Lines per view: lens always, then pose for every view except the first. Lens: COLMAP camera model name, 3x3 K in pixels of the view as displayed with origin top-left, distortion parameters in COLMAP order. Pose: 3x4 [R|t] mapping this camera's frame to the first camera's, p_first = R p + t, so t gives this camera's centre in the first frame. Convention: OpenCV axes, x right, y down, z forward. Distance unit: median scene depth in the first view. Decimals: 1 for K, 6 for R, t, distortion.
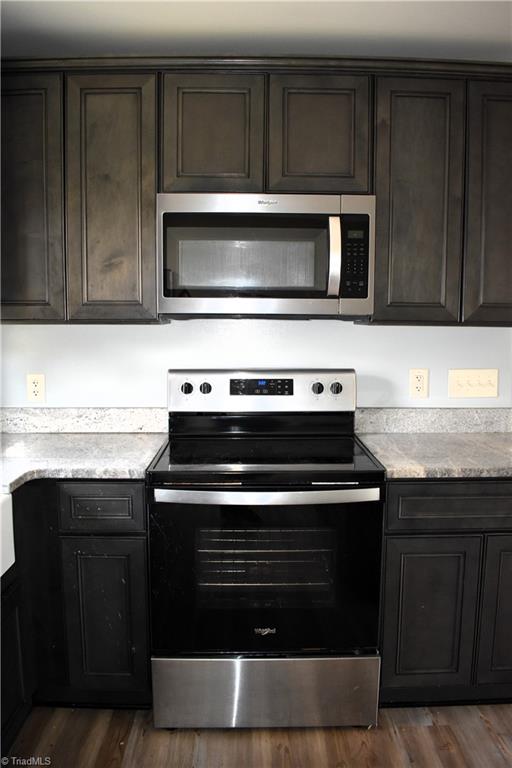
lens RADIAL K [[600.8, 0, 256.2], [0, 600.8, 385.4], [0, 0, 1]] dist [-0.084664, -0.000940]
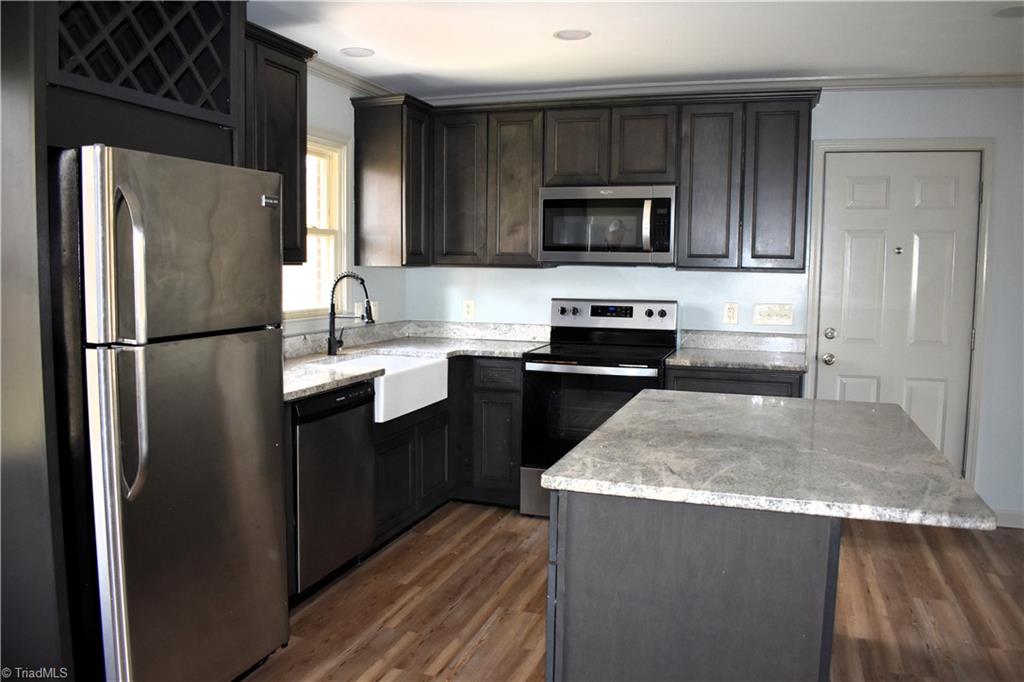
lens RADIAL K [[801.1, 0, 507.2], [0, 801.1, 345.7], [0, 0, 1]] dist [-0.084664, -0.000940]
pose [[0.941245, 0.040922, -0.335236, 0.480350], [-0.044131, 0.999024, -0.001958, 0.114056], [0.334829, 0.016638, 0.942132, -1.041463]]
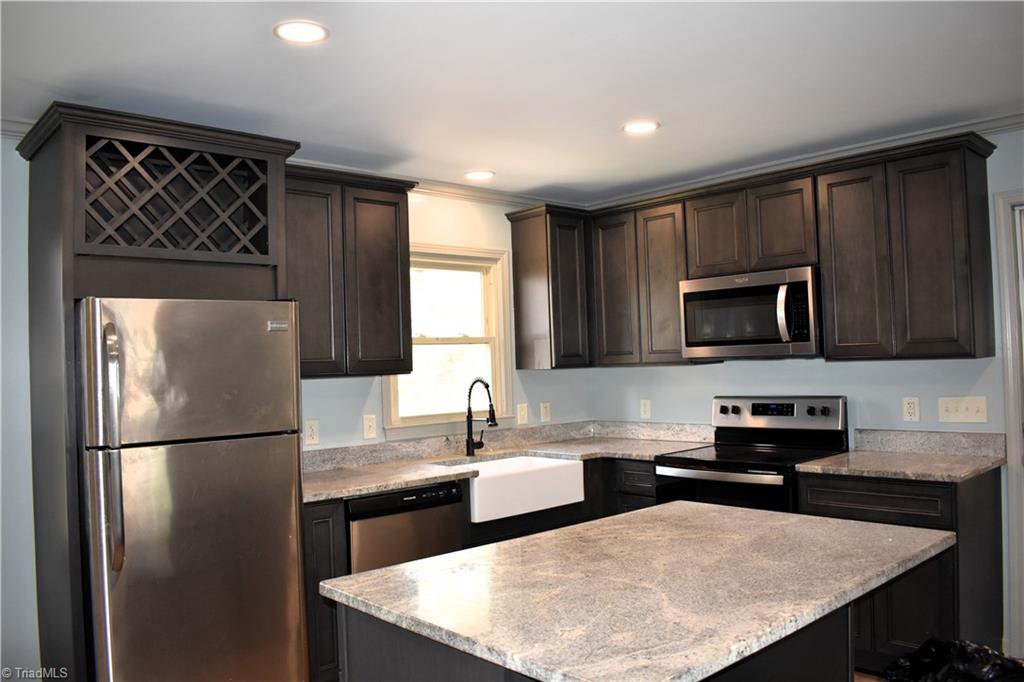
lens RADIAL K [[801.1, 0, 510.1], [0, 801.1, 338.4], [0, 0, 1]] dist [-0.084664, -0.000940]
pose [[0.664308, -0.048680, -0.745872, 1.047835], [-0.044759, 0.993496, -0.104705, 0.062772], [0.746118, 0.102940, 0.657808, -0.665438]]
